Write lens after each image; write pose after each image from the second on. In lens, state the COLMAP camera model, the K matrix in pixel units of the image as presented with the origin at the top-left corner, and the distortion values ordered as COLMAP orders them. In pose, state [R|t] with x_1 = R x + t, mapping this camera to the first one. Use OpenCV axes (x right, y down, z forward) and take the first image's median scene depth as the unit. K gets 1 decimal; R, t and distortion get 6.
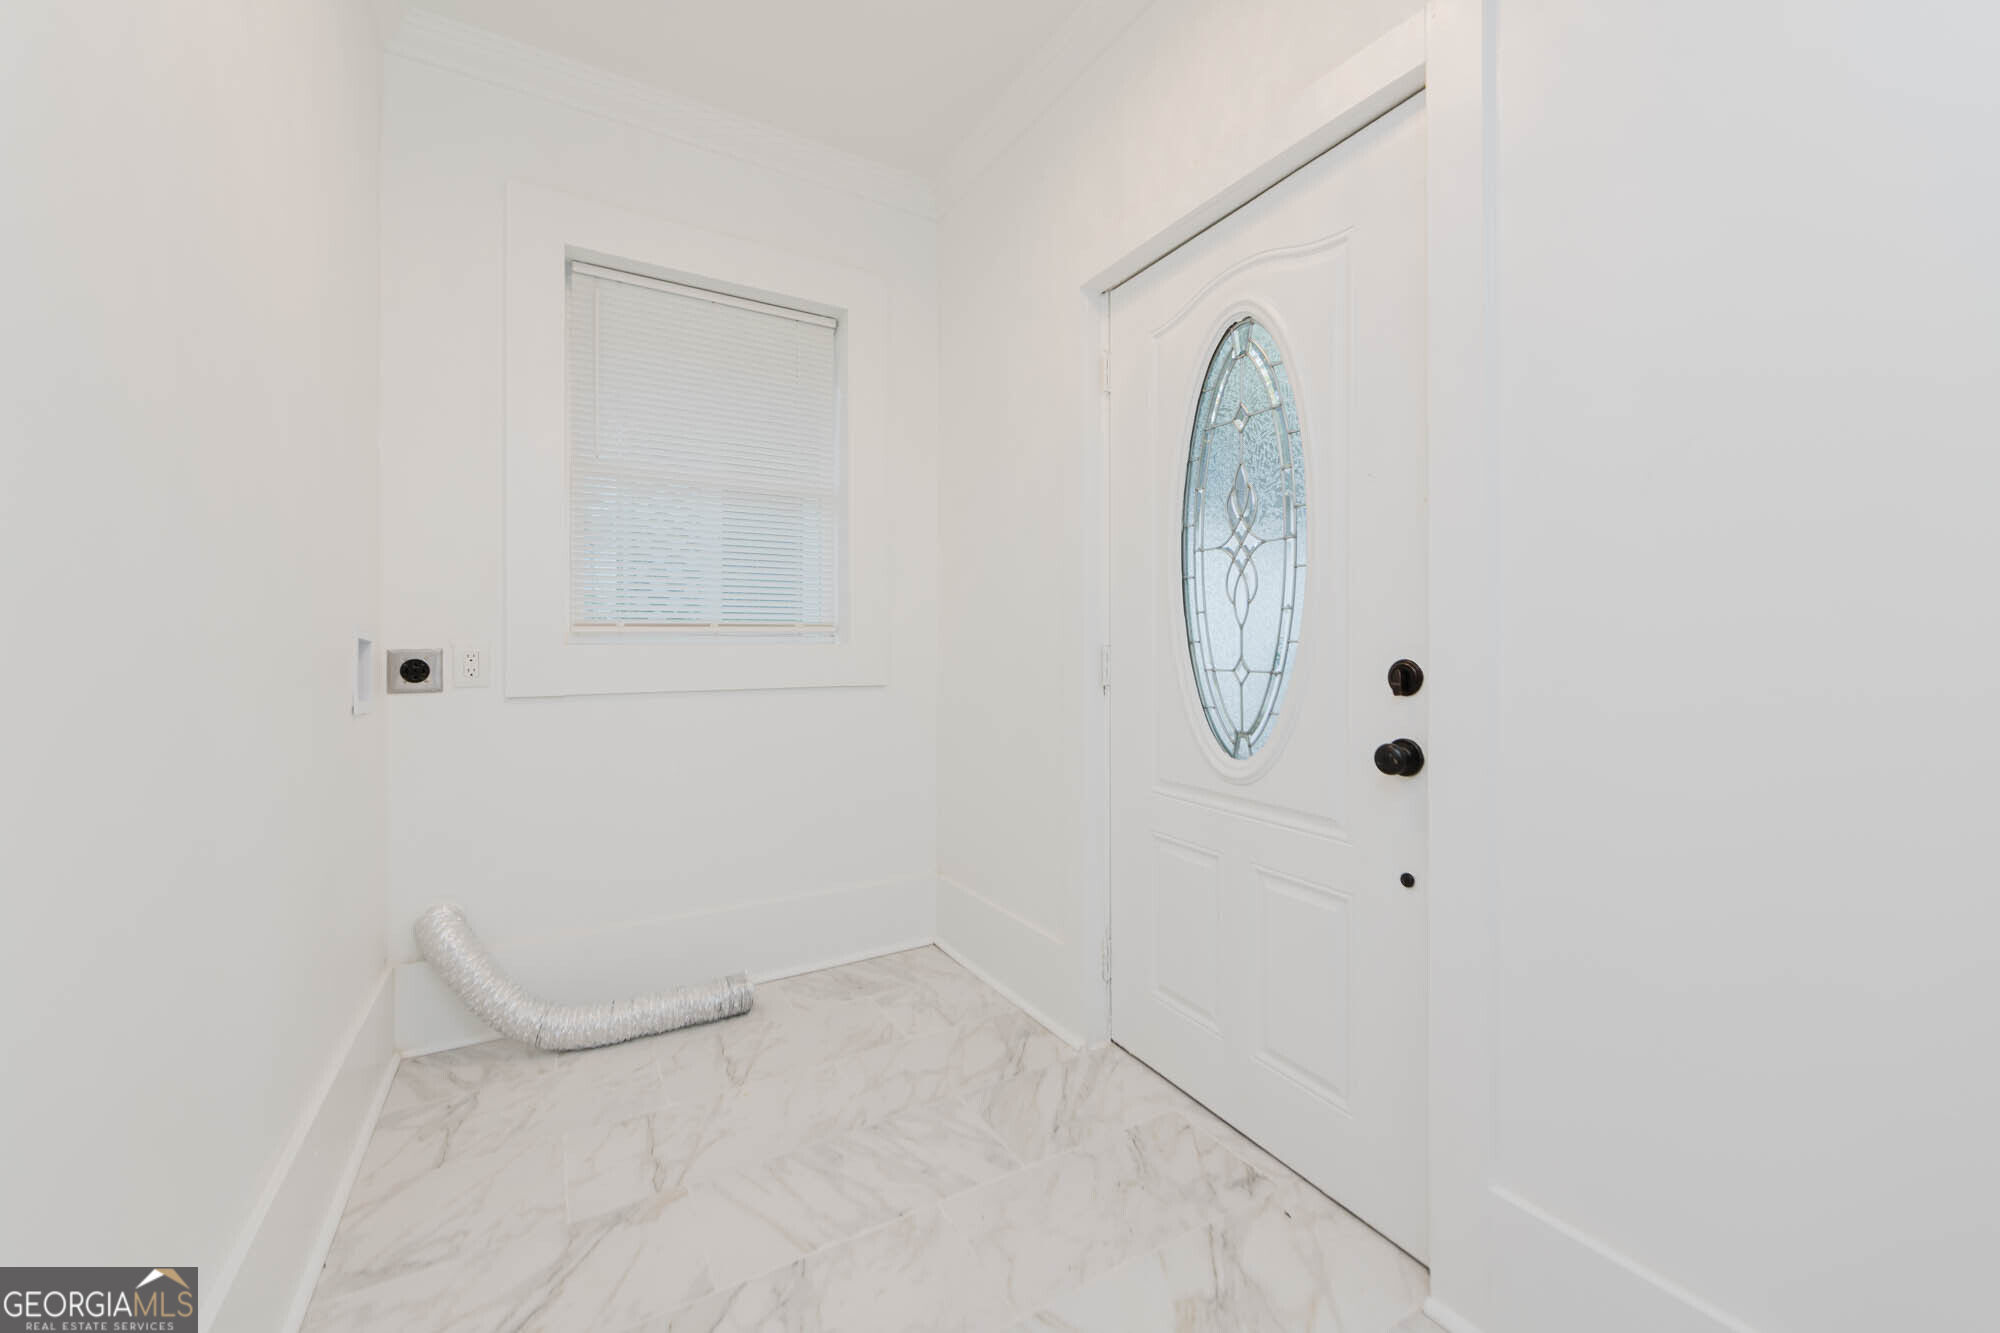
lens RADIAL K [[781.3, 0, 995.8], [0, 781.3, 656.9], [0, 0, 1]] dist [0.000982, -0.000846]
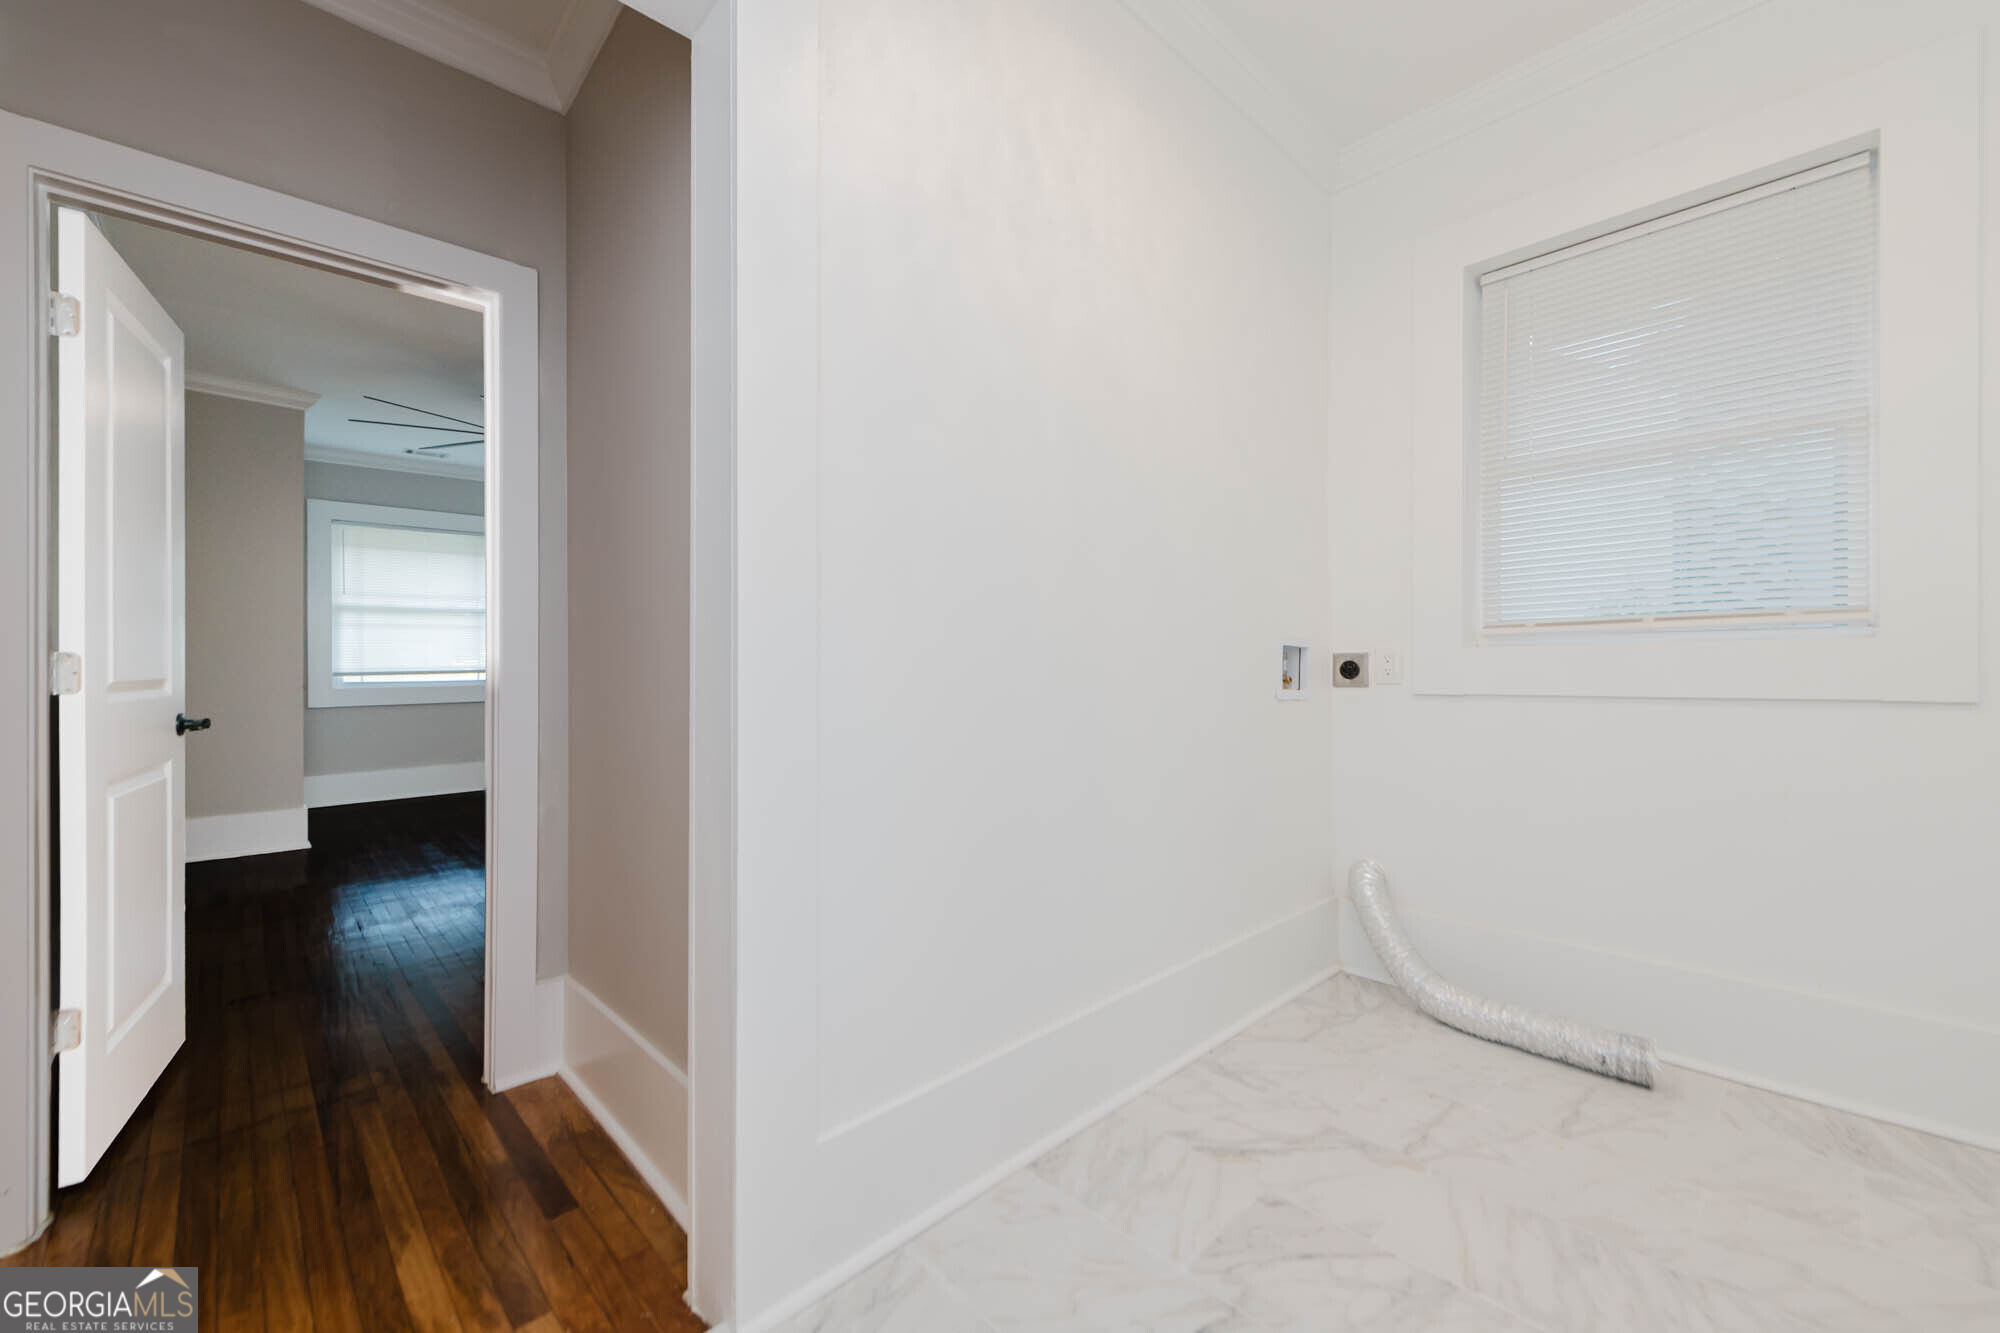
lens RADIAL K [[781.3, 0, 992.7], [0, 781.3, 666.3], [0, 0, 1]] dist [0.000982, -0.000846]
pose [[0.219666, 0.006533, -0.975553, 0.365059], [0.001957, 0.999973, 0.007137, 0.002552], [0.975573, -0.003476, 0.219647, 0.156552]]
